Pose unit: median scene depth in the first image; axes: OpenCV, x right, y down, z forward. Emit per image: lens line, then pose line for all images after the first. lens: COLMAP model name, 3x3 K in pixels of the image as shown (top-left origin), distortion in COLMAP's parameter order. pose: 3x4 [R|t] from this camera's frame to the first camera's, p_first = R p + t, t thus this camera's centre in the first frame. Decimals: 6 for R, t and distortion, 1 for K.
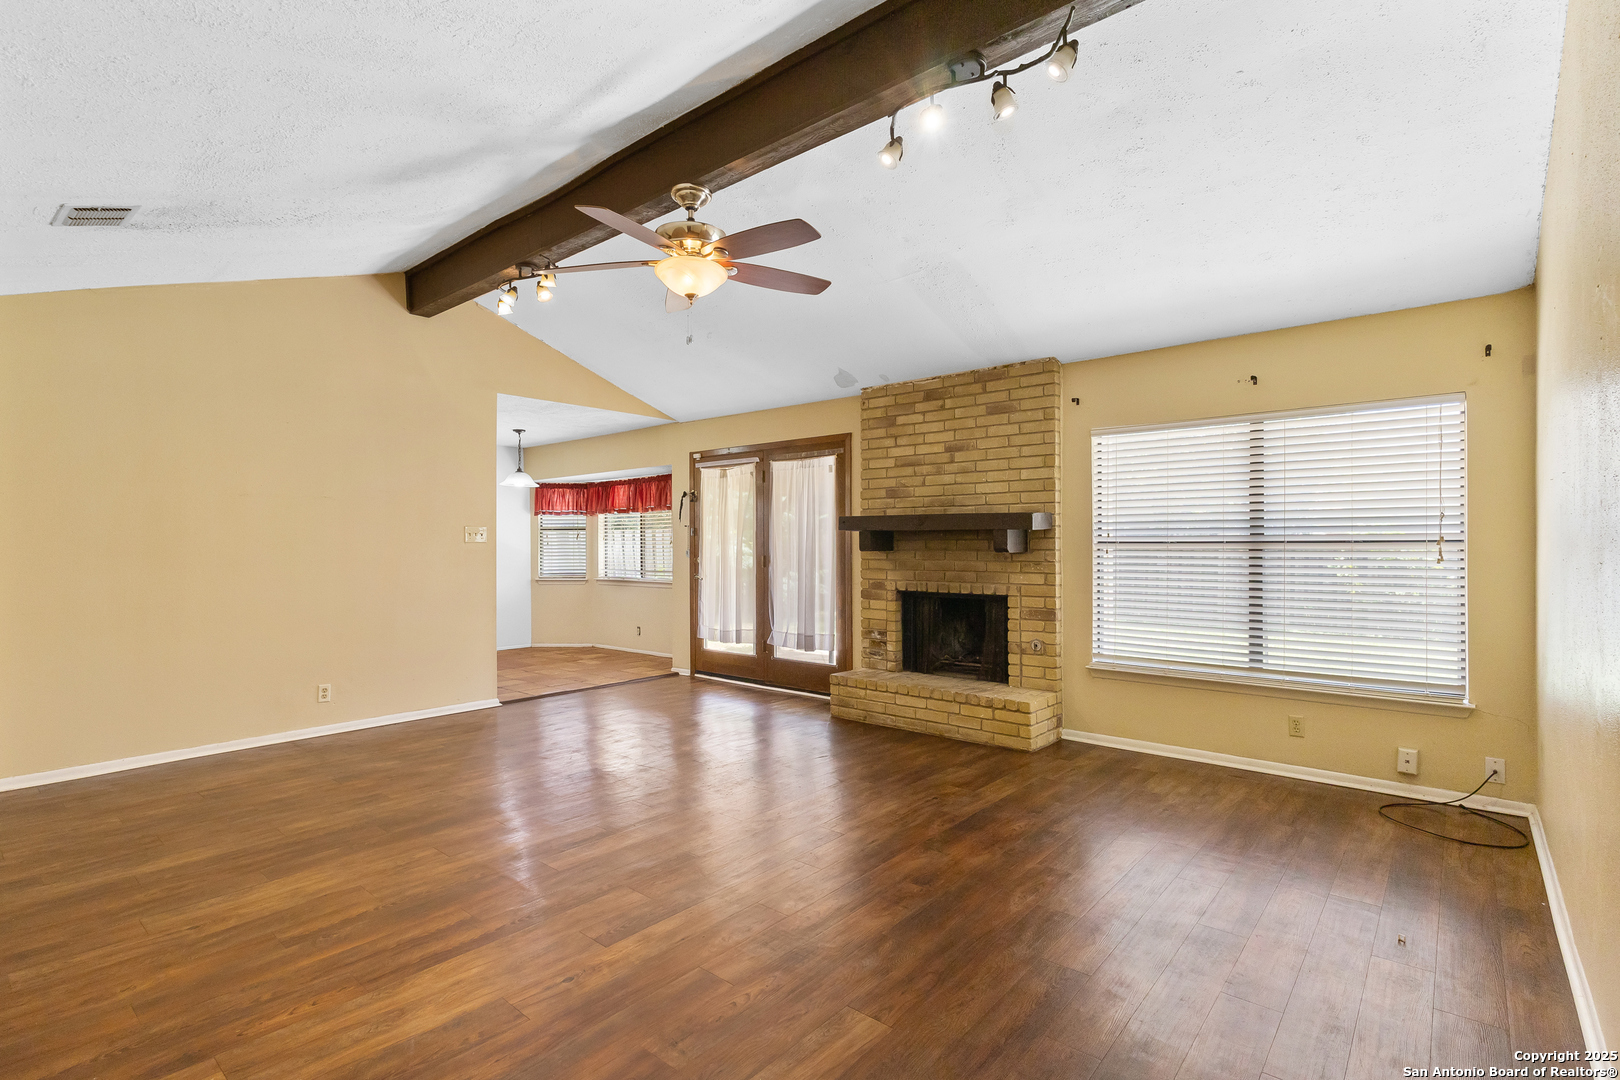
lens RADIAL K [[759.7, 0, 813.6], [0, 759.7, 539.8], [0, 0, 1]] dist [0.006628, 0.000313]
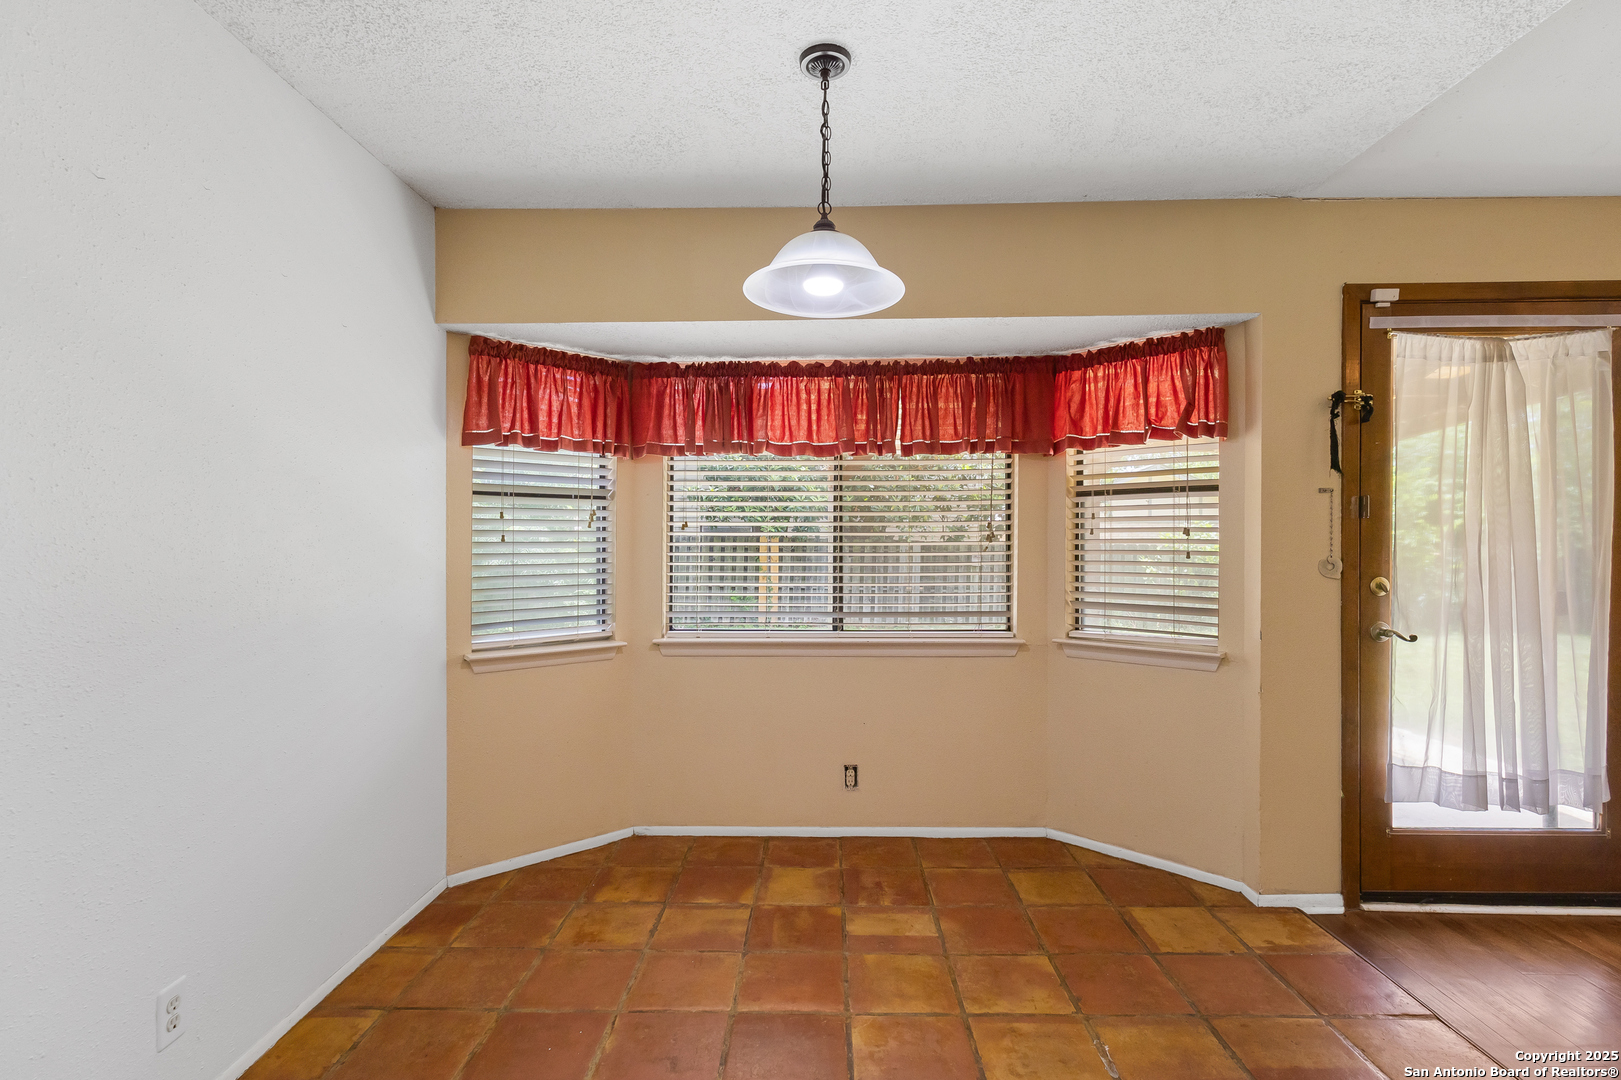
lens RADIAL K [[760.2, 0, 814.1], [0, 760.2, 539.8], [0, 0, 1]] dist [0.006628, 0.000313]
pose [[0.768026, -0.002341, 0.640414, -0.577712], [-0.003978, 0.999957, 0.008426, 0.002268], [-0.640406, -0.009019, 0.767984, 0.880035]]
